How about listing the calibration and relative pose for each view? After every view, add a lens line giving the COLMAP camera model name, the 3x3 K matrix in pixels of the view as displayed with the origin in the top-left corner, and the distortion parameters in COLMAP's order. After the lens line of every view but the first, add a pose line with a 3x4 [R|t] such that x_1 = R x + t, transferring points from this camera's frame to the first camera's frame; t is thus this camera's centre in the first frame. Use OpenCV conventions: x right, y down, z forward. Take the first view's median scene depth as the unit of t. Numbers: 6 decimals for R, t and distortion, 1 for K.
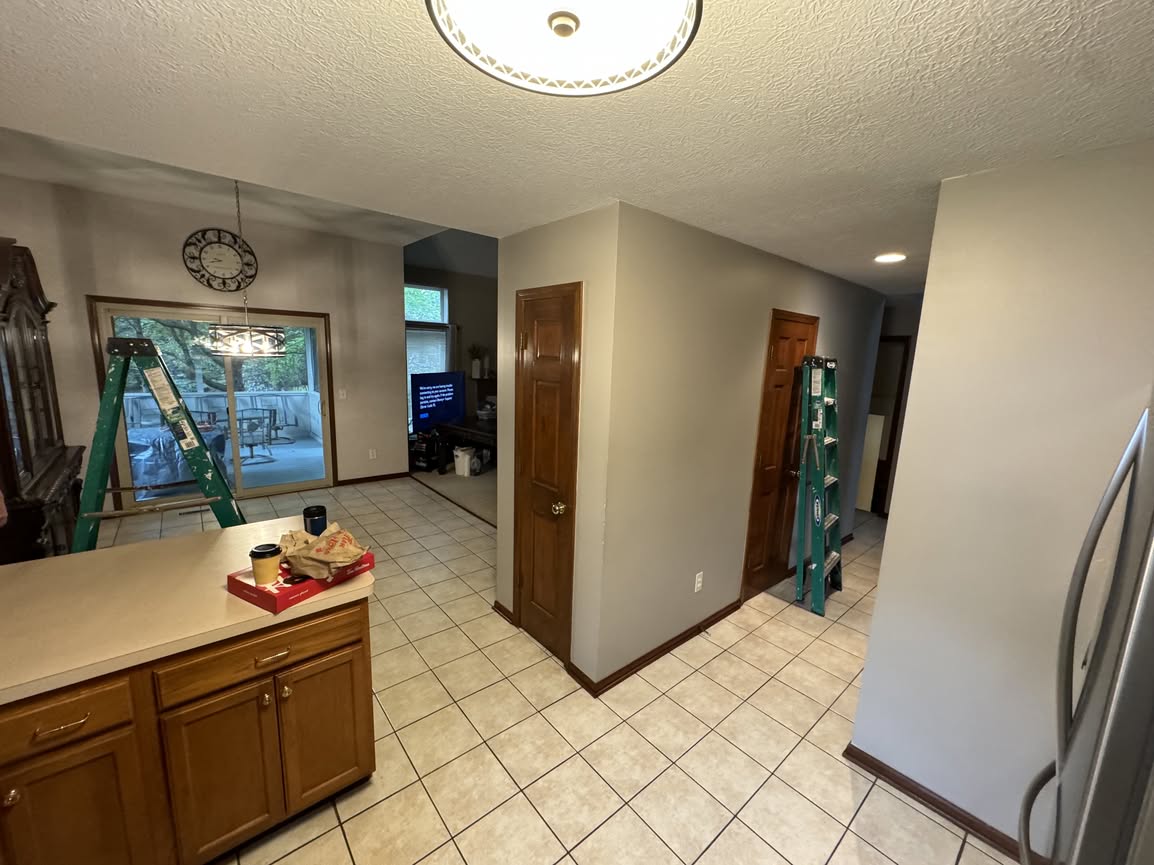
lens RADIAL K [[458.4, 0, 576.0], [0, 458.4, 433.3], [0, 0, 1]] dist [-0.002276, 0.000144]
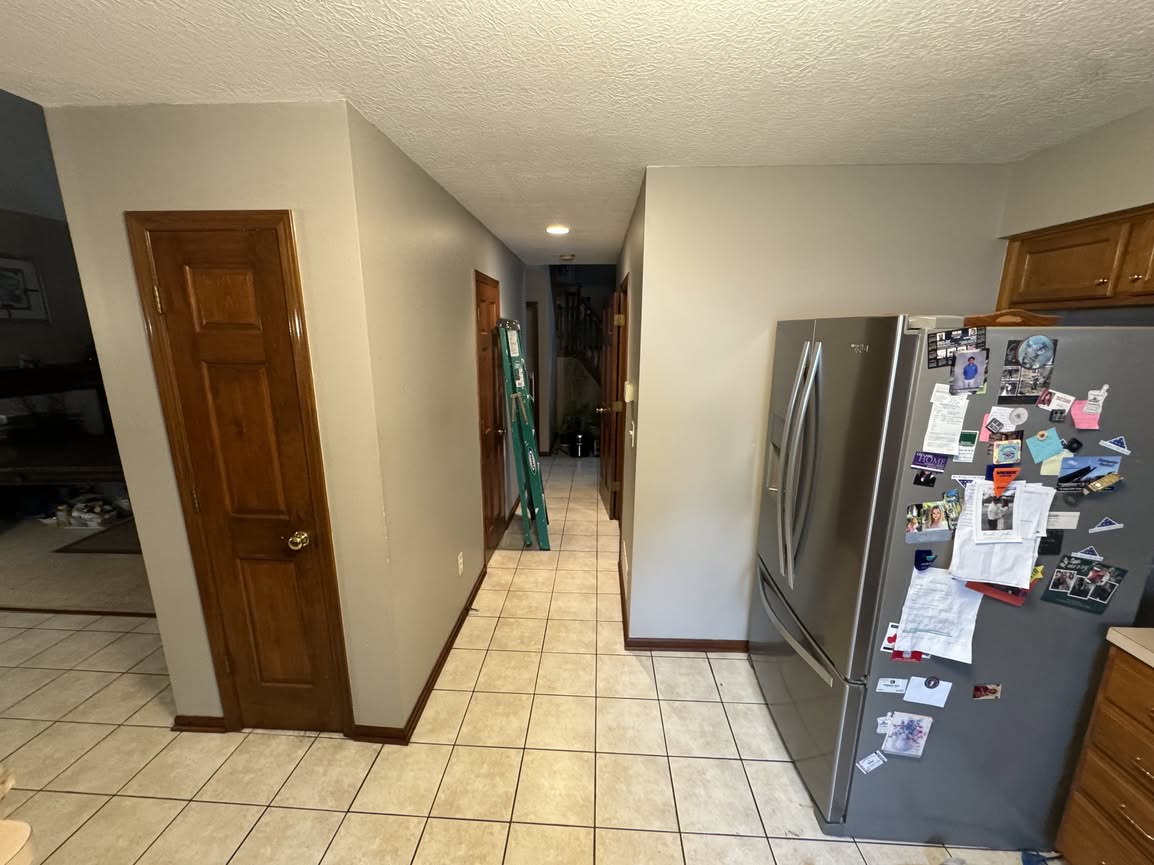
lens RADIAL K [[458.4, 0, 576.0], [0, 458.4, 433.3], [0, 0, 1]] dist [-0.002276, 0.000144]
pose [[0.685278, -0.190142, 0.703022, -0.177999], [0.143087, 0.981653, 0.126026, -0.022031], [-0.714087, 0.014231, 0.699913, 0.166235]]
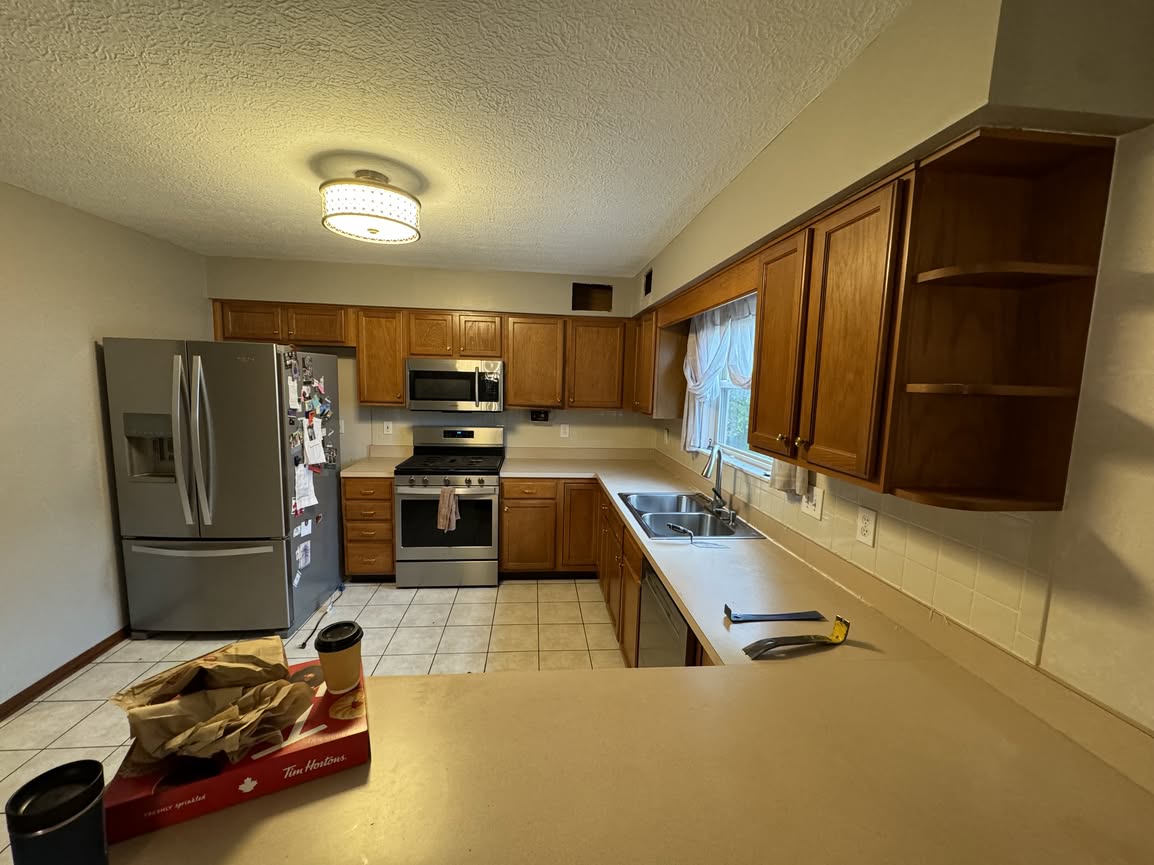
lens RADIAL K [[458.4, 0, 576.0], [0, 458.4, 433.3], [0, 0, 1]] dist [-0.002276, 0.000144]
pose [[-0.815707, -0.130050, 0.563657, -0.646272], [0.037614, 0.960414, 0.276025, -0.088153], [-0.577241, 0.246357, -0.778525, 0.630993]]
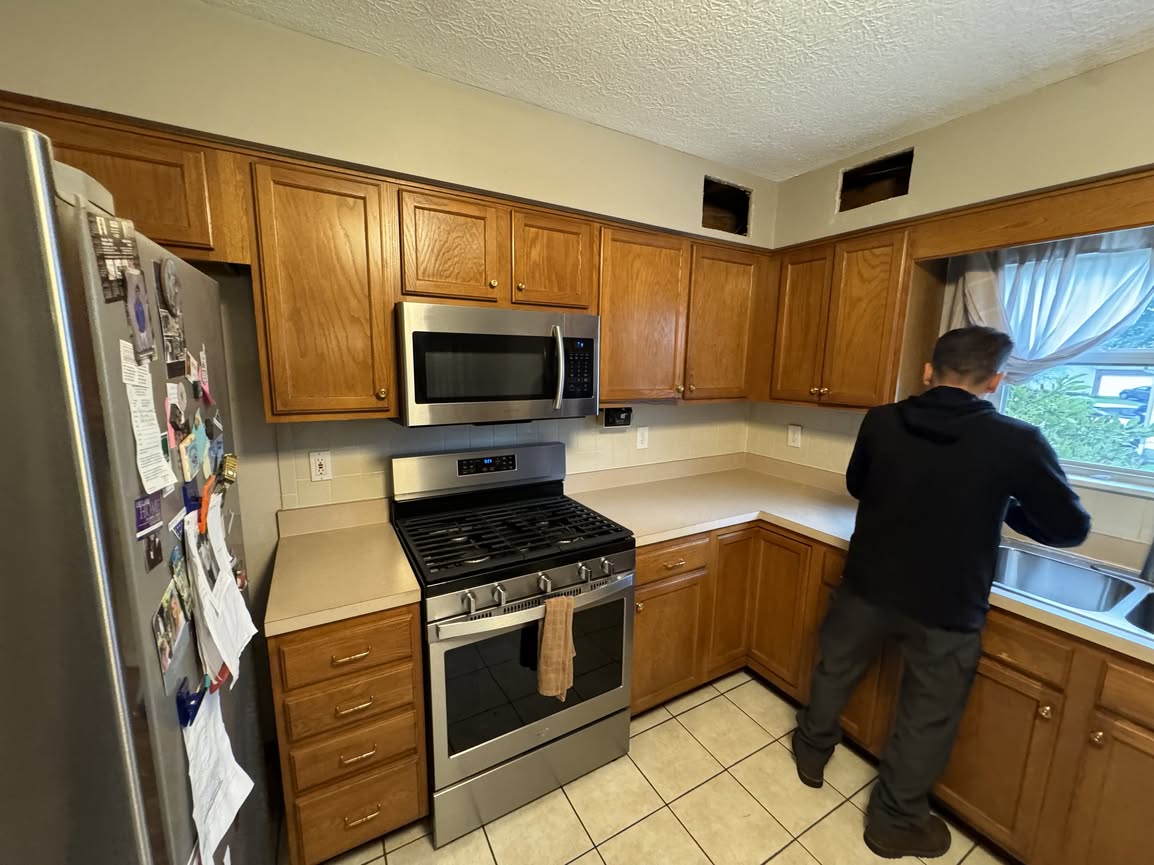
lens RADIAL K [[458.4, 0, 576.0], [0, 458.4, 433.3], [0, 0, 1]] dist [-0.002276, 0.000144]
pose [[-0.980353, -0.085847, 0.177587, 0.137556], [-0.022935, 0.943826, 0.329646, 0.004536], [-0.195911, 0.319097, -0.927252, 0.368030]]
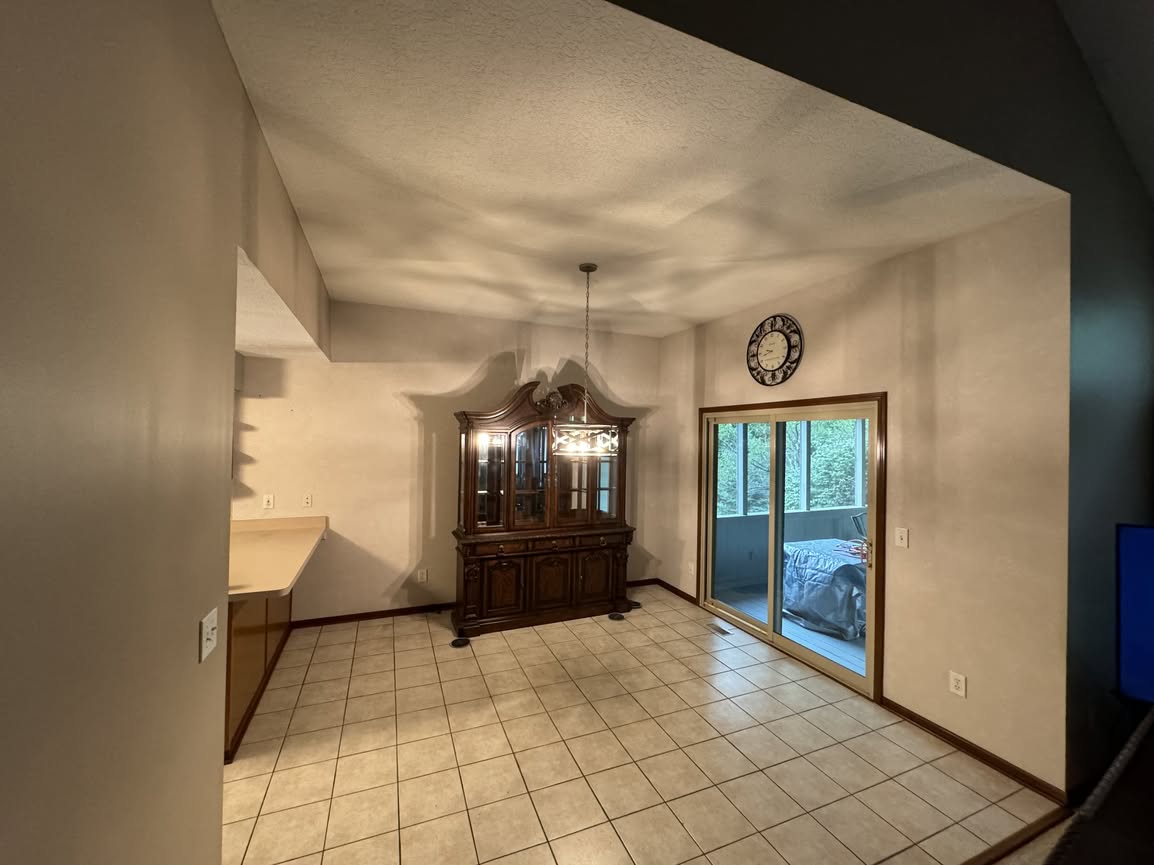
lens RADIAL K [[458.4, 0, 576.0], [0, 458.4, 433.3], [0, 0, 1]] dist [-0.002276, 0.000144]
pose [[-0.304801, -0.052707, -0.950957, 0.220973], [-0.189323, 0.981895, 0.006260, -0.258262], [0.933410, 0.181946, -0.309261, 1.508562]]
